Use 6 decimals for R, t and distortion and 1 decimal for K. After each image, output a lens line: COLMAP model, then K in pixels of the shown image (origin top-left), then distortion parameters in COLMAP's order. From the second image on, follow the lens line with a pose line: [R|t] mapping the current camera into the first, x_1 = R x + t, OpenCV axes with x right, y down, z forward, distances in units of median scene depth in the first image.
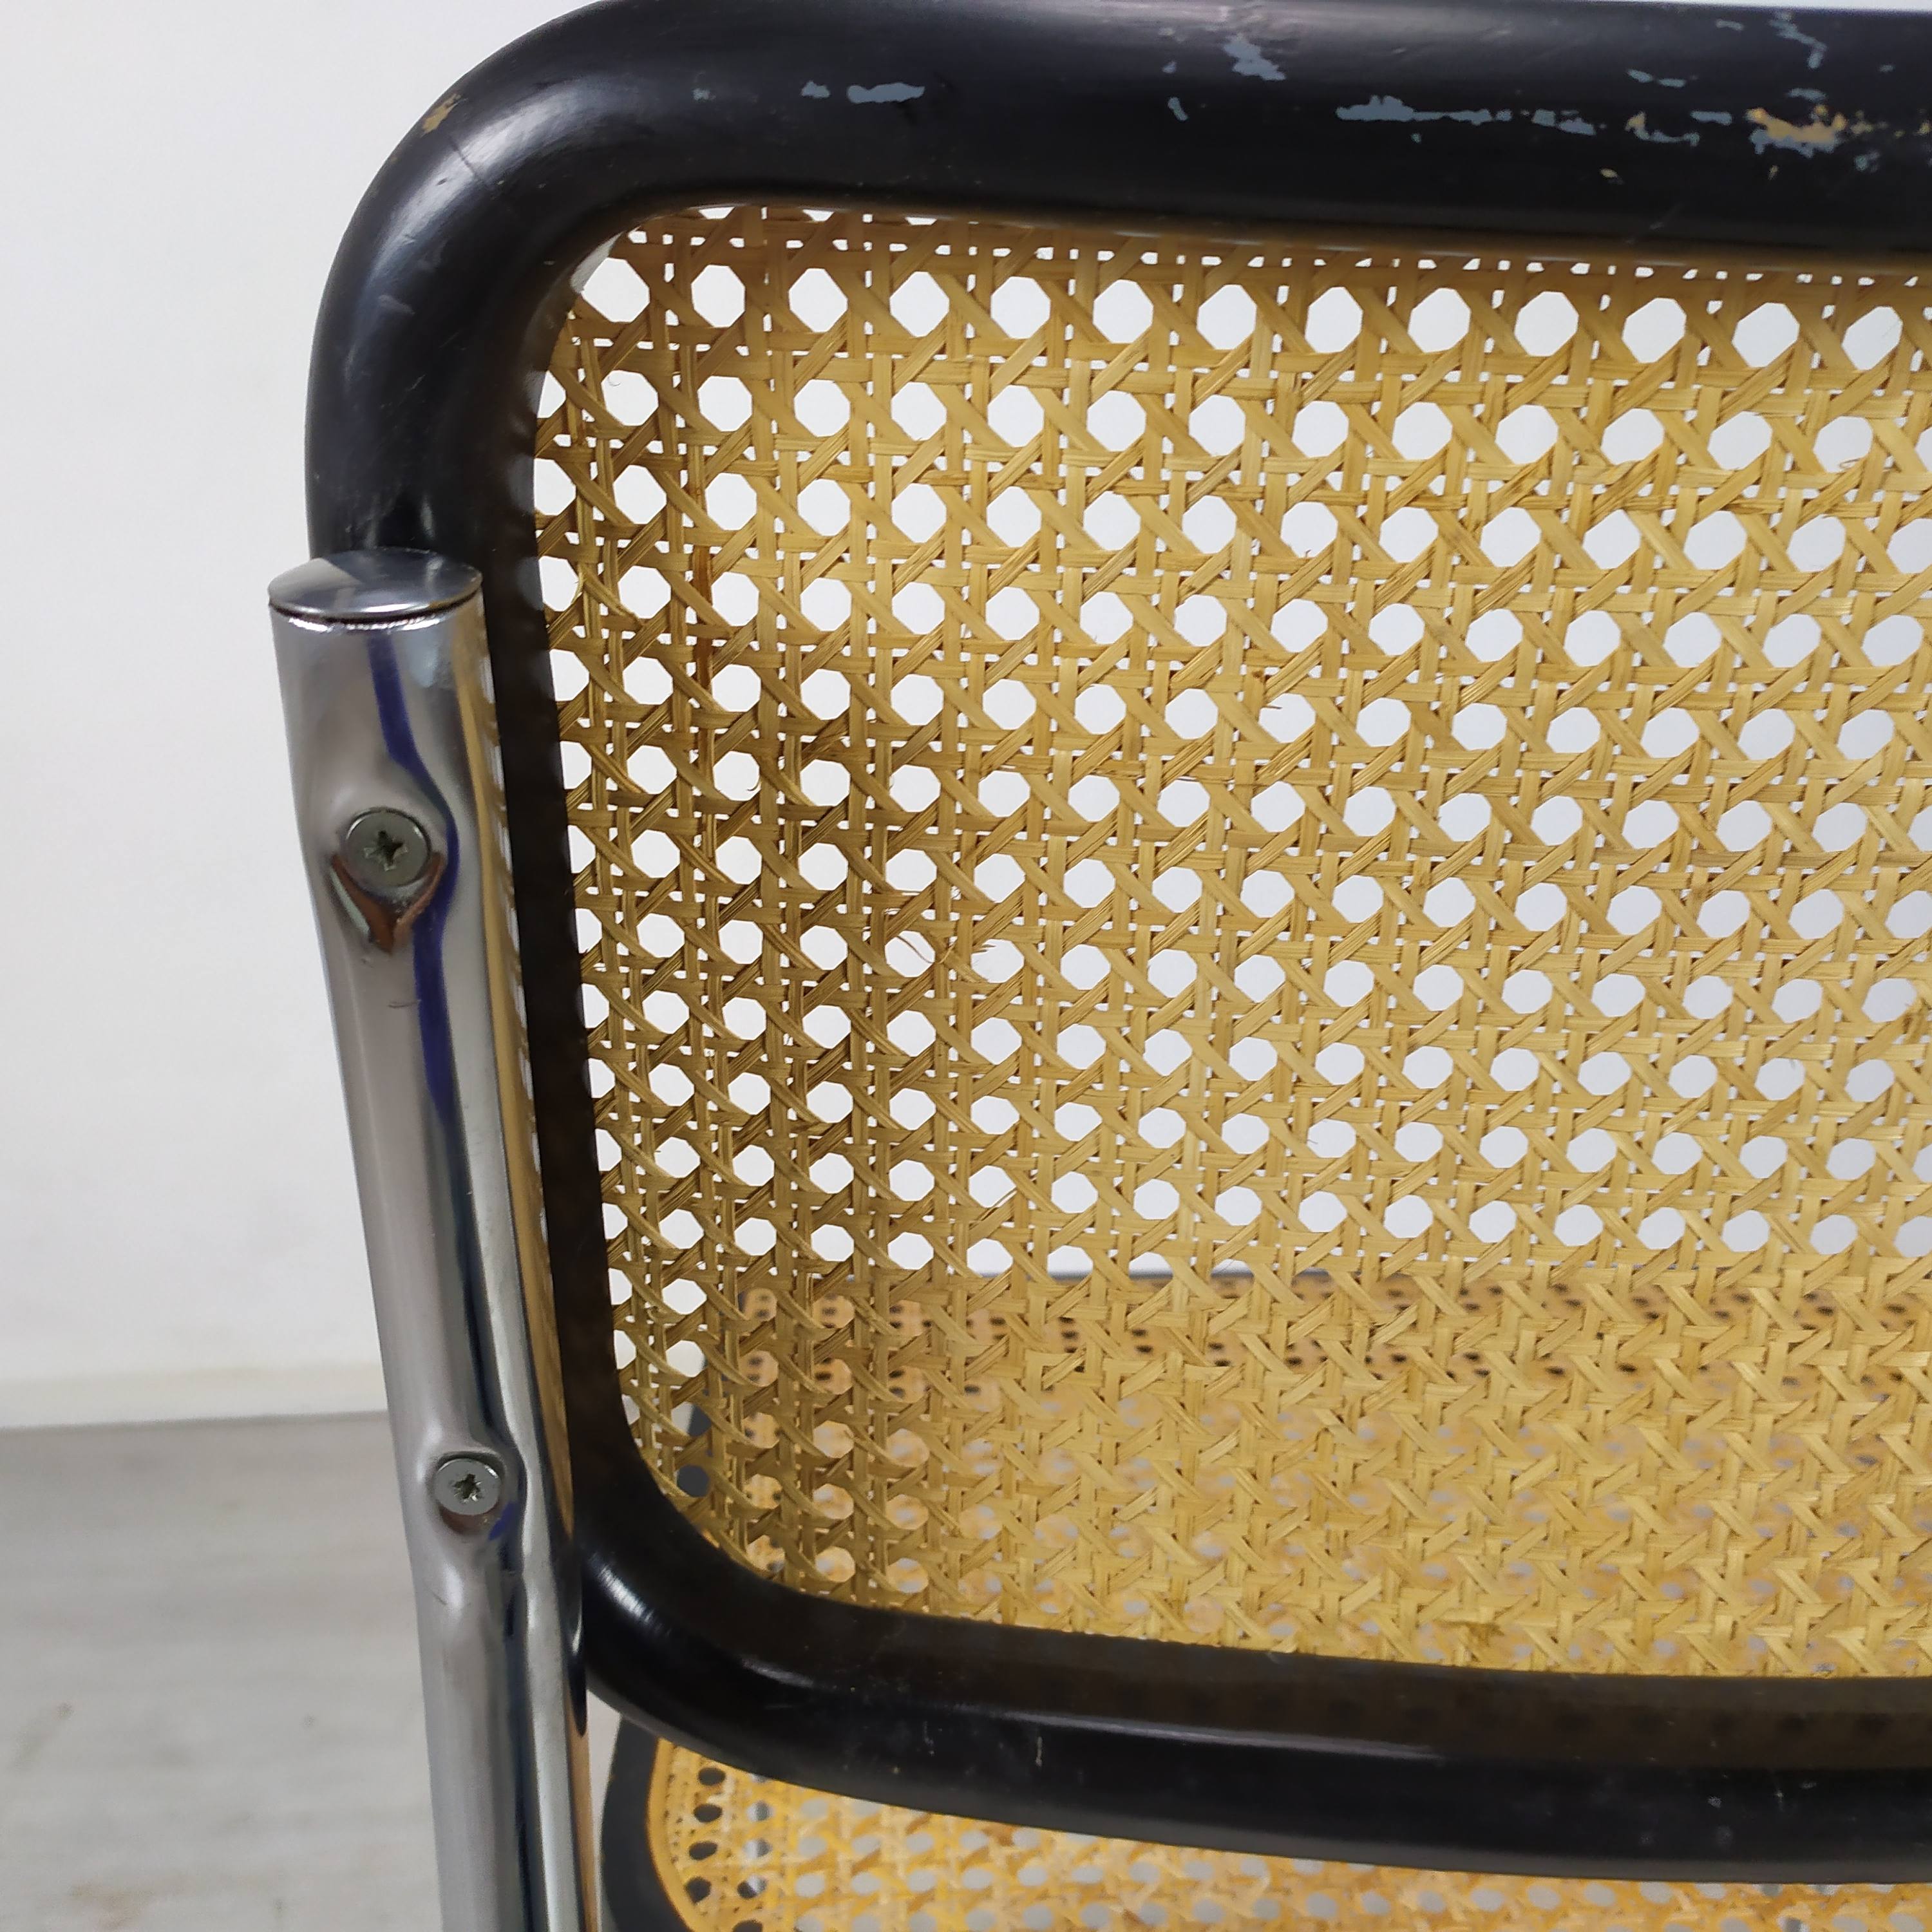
lens RADIAL K [[2095.1, 0, 897.0], [0, 2095.1, 1046.4], [0, 0, 1]] dist [0.004778, -0.040155]
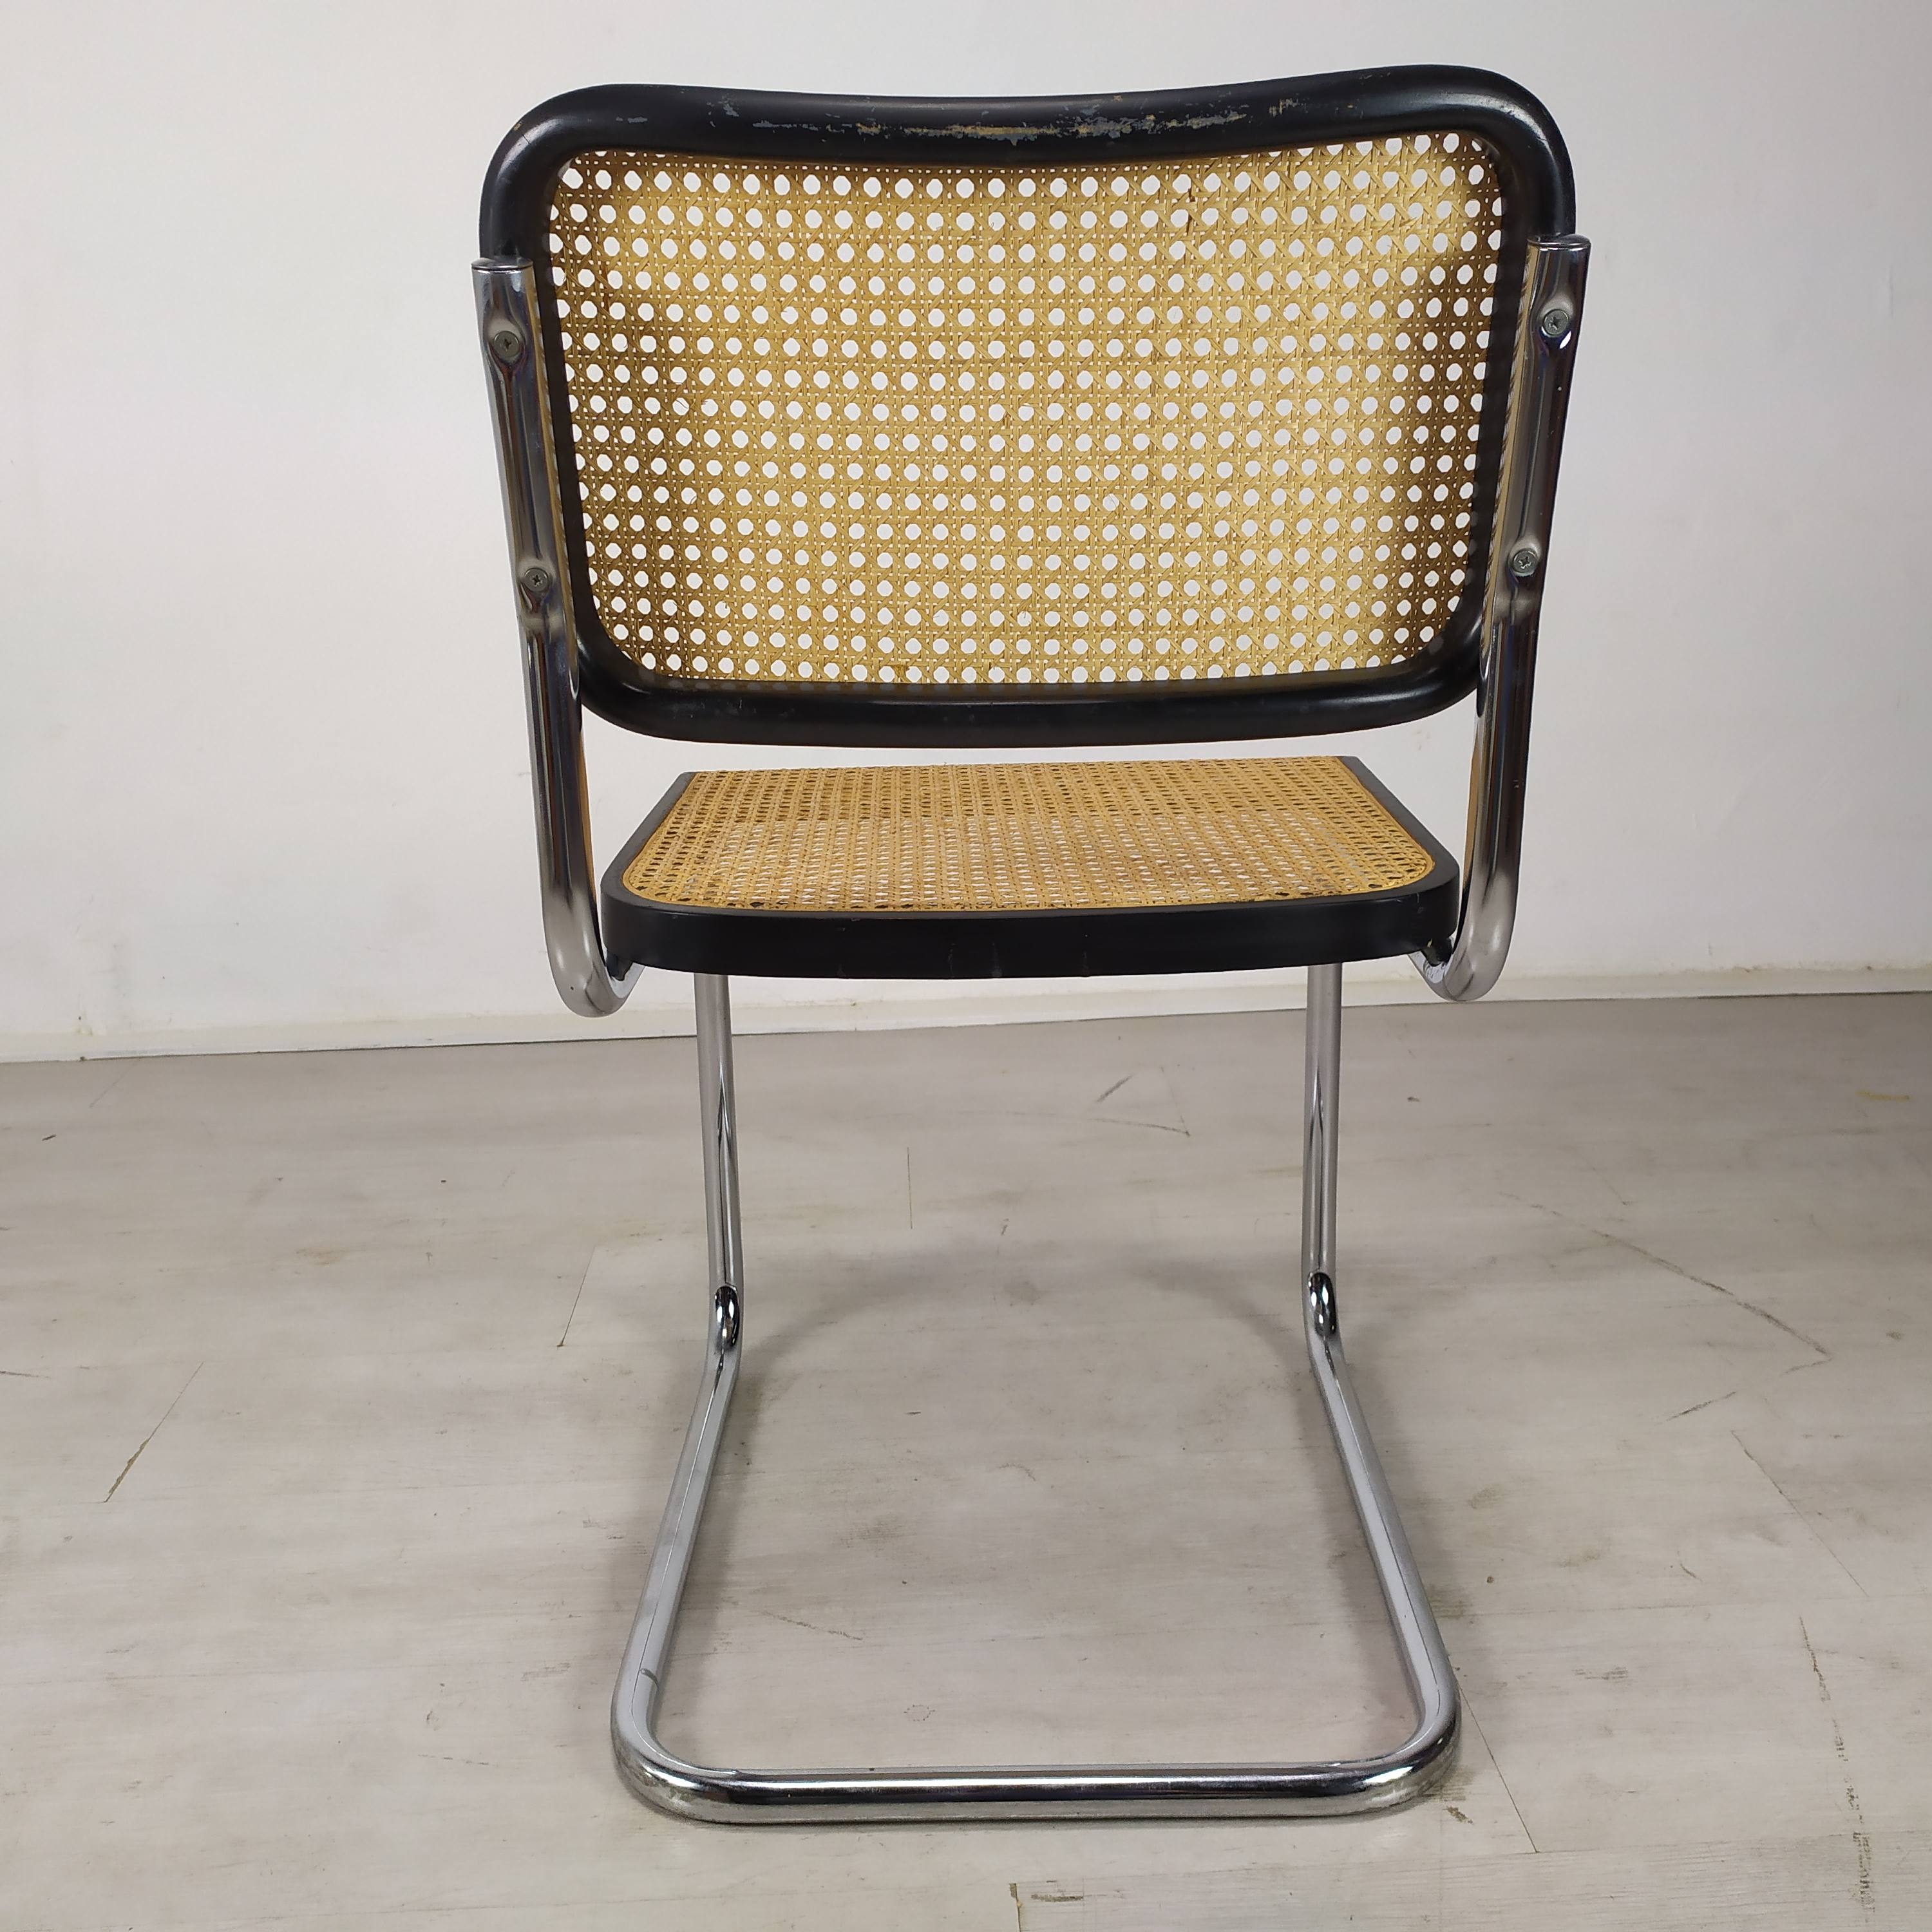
lens RADIAL K [[1905.3, 0, 966.0], [0, 1905.3, 966.0], [0, 0, 1]] dist [0.025022, 0.000095]
pose [[0.999865, -0.012440, 0.010770, 0.404196], [0.012301, 0.999841, 0.012905, 0.783156], [-0.010929, -0.012770, 0.999859, -1.881782]]
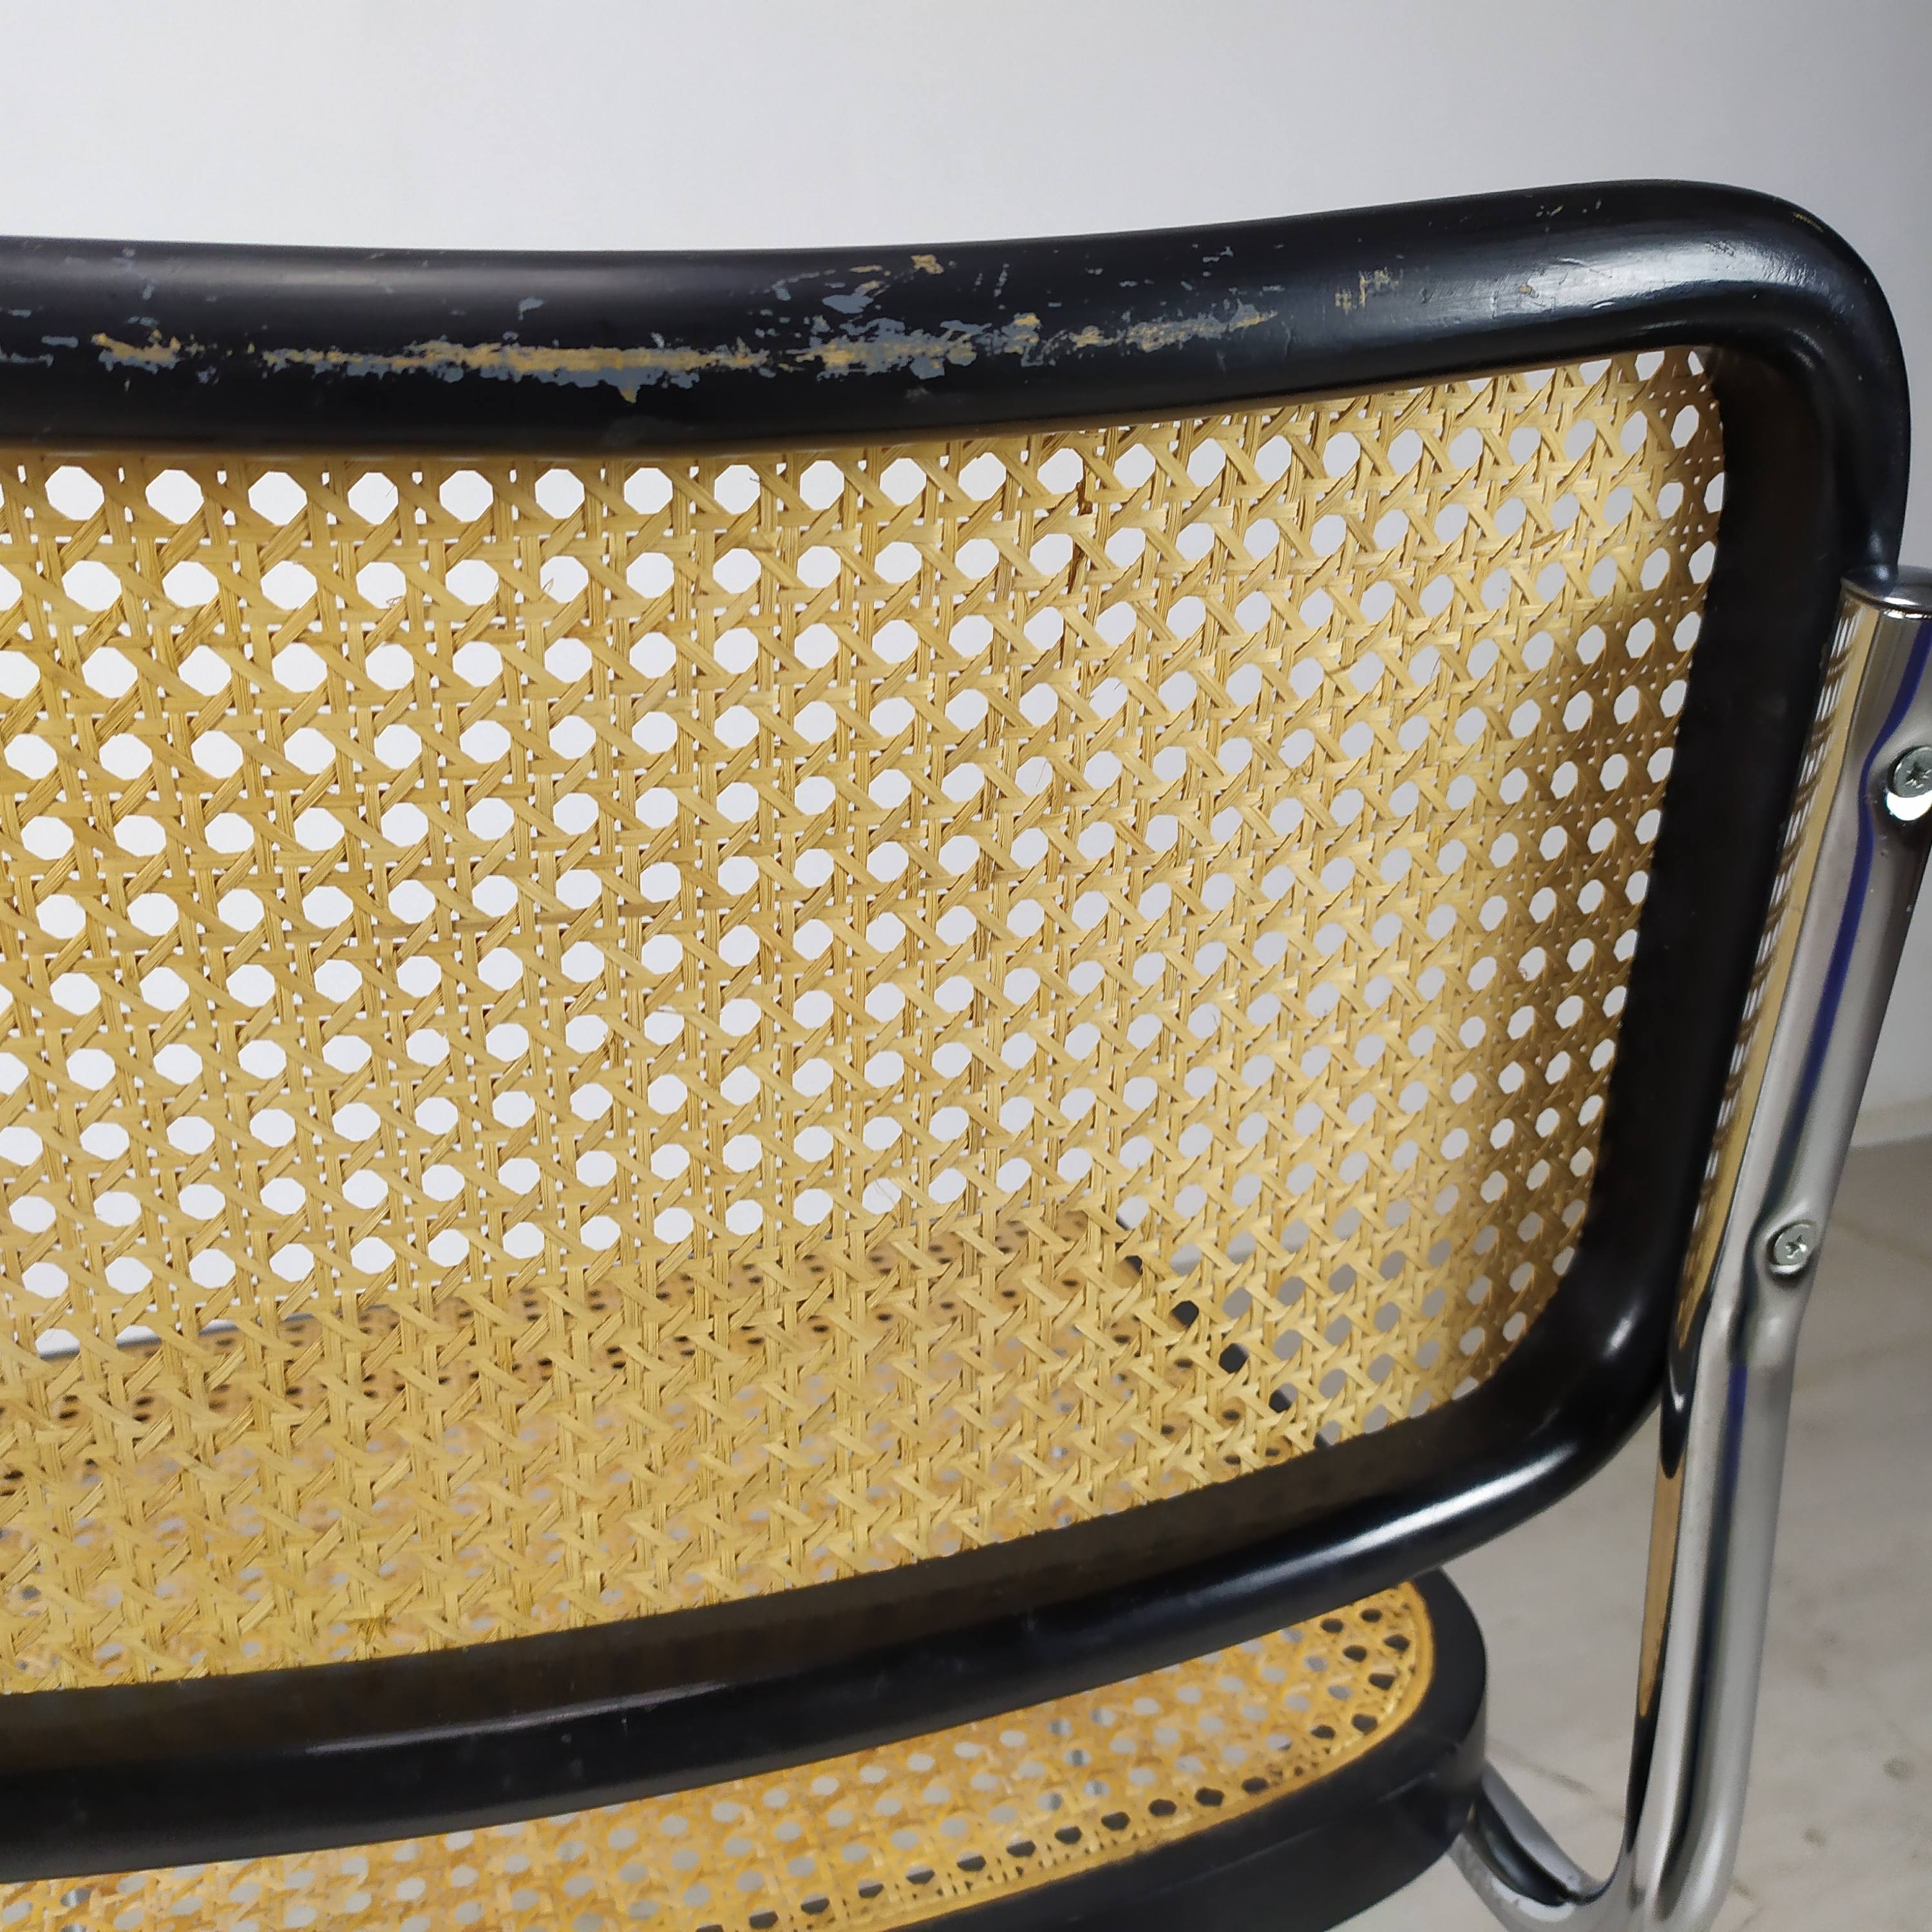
lens RADIAL K [[2032.9, 0, 1008.3], [0, 2032.9, 961.7], [0, 0, 1]] dist [0.046423, -0.125569]
pose [[0.953216, -0.094062, 0.287282, 0.390482], [0.101115, 0.994827, -0.009776, -0.028615], [-0.284876, 0.038367, 0.957796, -0.158795]]
